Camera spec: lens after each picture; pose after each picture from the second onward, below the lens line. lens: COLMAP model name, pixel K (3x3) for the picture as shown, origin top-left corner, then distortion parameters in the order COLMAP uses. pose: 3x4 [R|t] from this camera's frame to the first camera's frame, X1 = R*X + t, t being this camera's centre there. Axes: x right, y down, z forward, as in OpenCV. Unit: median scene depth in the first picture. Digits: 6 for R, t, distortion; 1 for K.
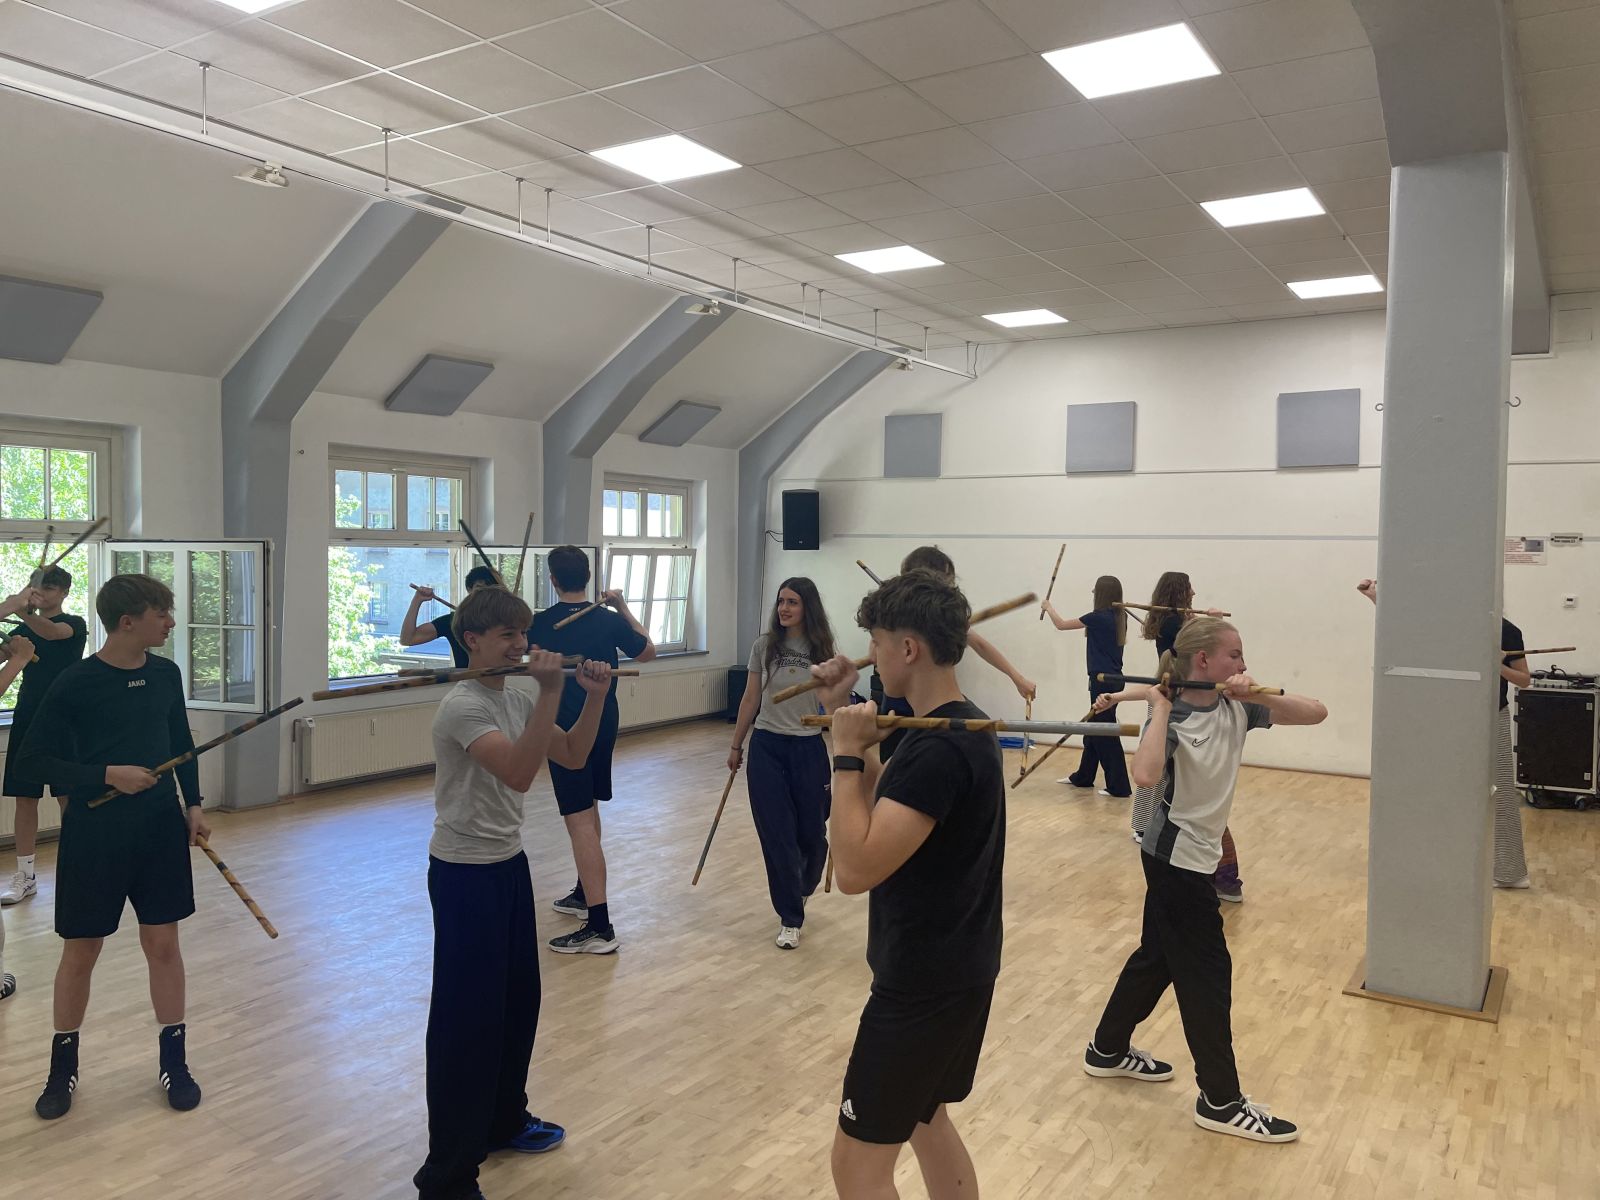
lens RADIAL K [[1192.7, 0, 798.8], [0, 1192.7, 596.9], [0, 0, 1]] dist [0.073422, -0.092516]
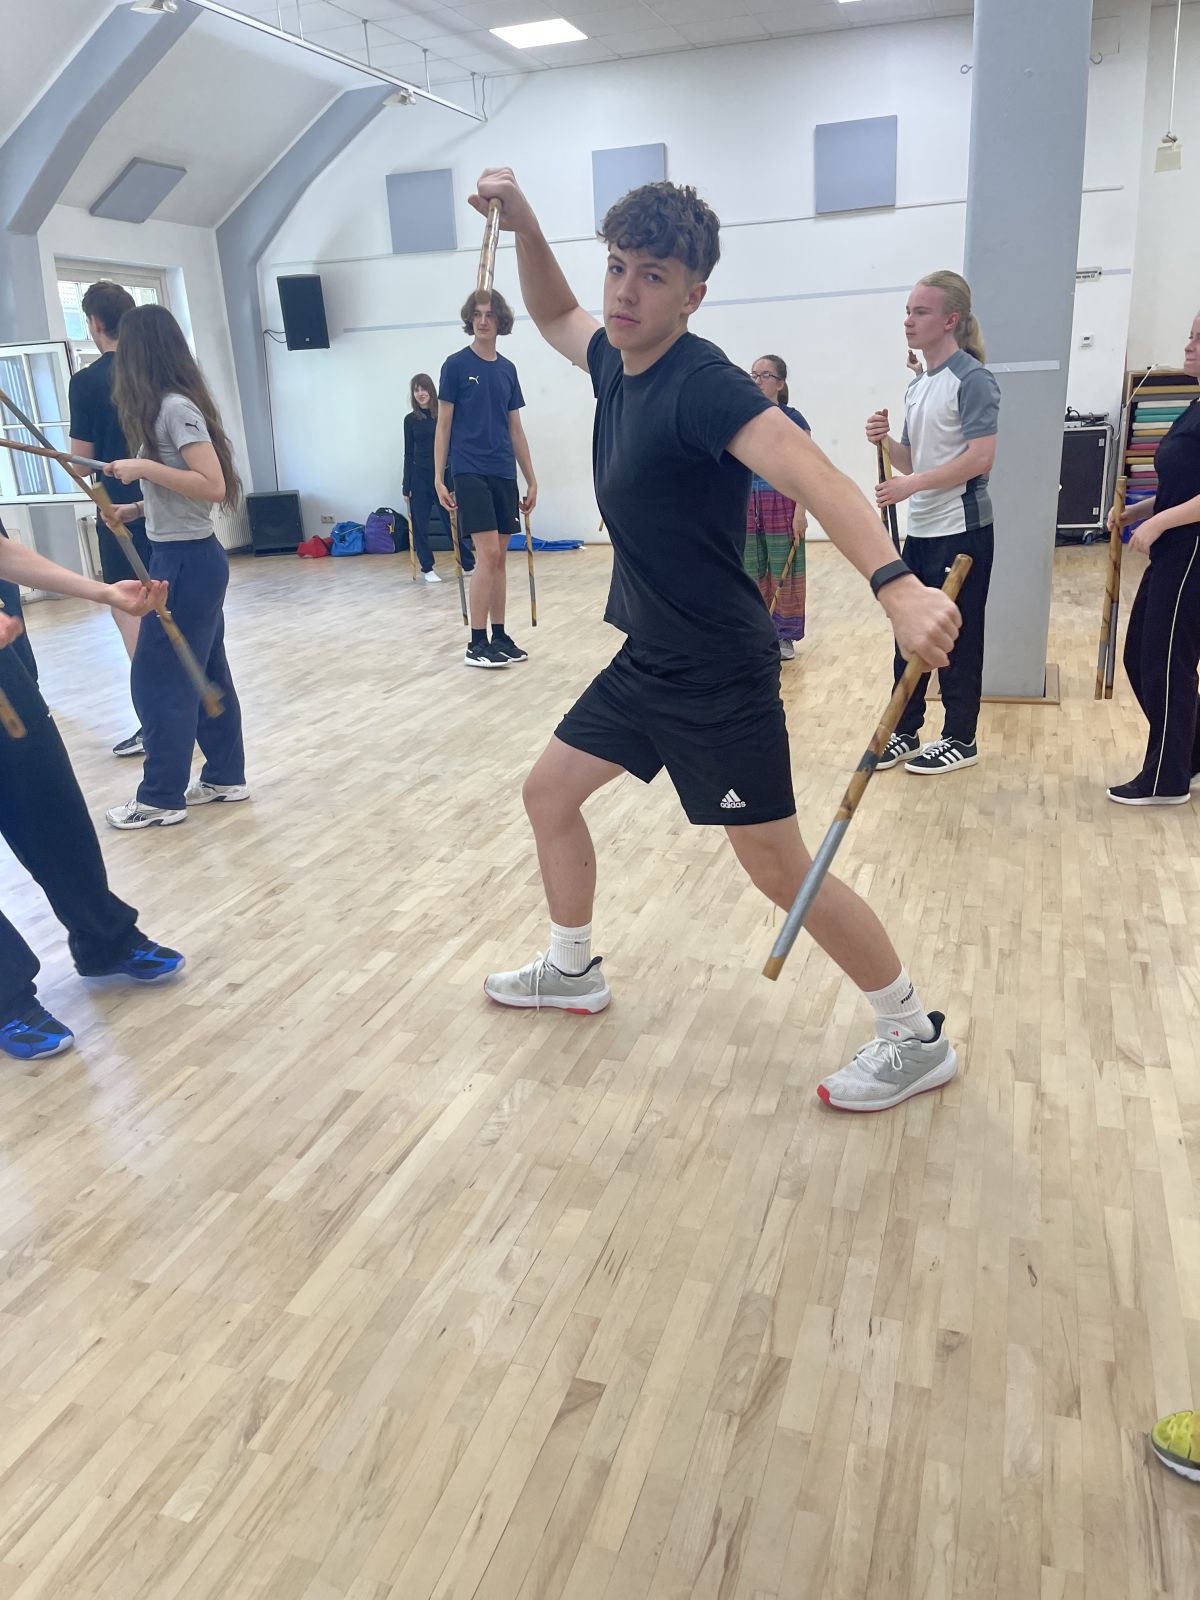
lens RADIAL K [[1192.7, 0, 598.7], [0, 1192.7, 803.0], [0, 0, 1]] dist [0.073422, -0.092516]
pose [[0.968839, -0.137064, 0.206310, -0.053164], [0.072122, 0.952952, 0.294418, 0.087255], [-0.236958, -0.270364, 0.933142, 0.069203]]
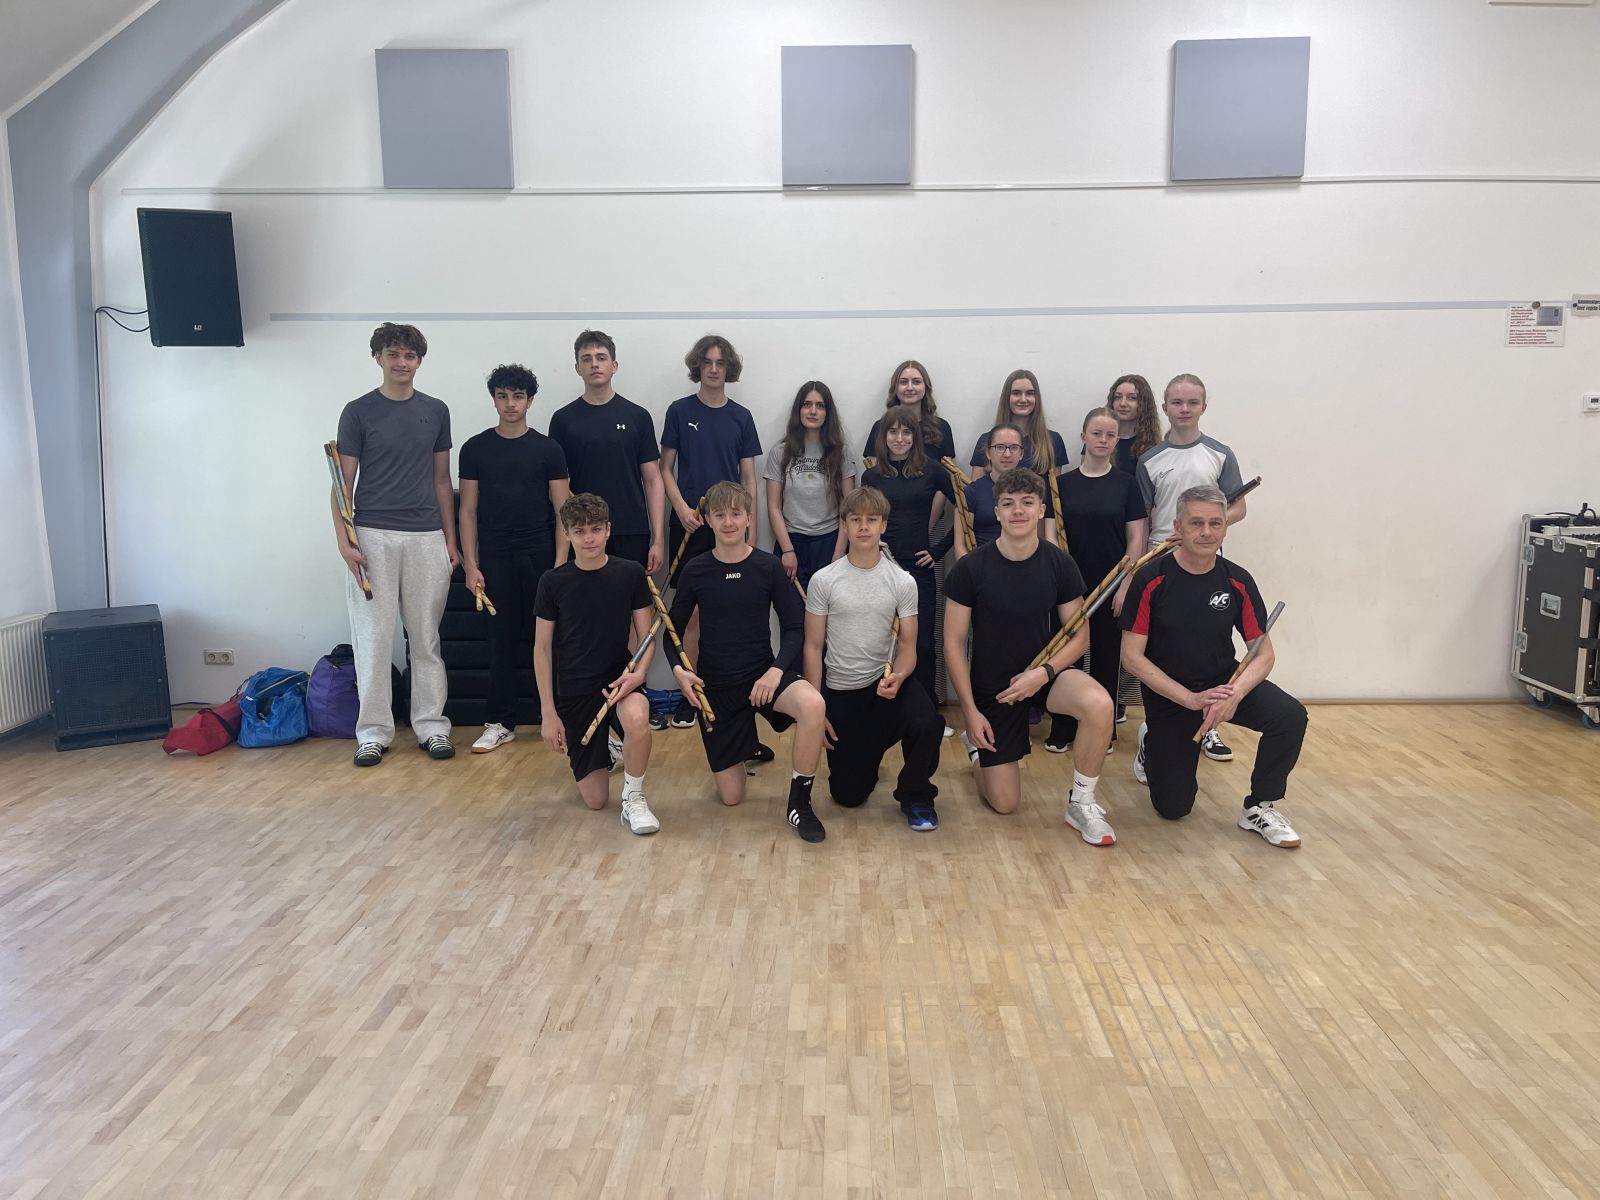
lens RADIAL K [[1199.2, 0, 799.5], [0, 1199.2, 600.3], [0, 0, 1]] dist [0.079301, -0.098621]
pose [[0.853960, -0.097919, 0.511042, -0.128387], [0.037932, 0.991236, 0.126543, 0.018459], [-0.518954, -0.088678, 0.850190, 1.250134]]
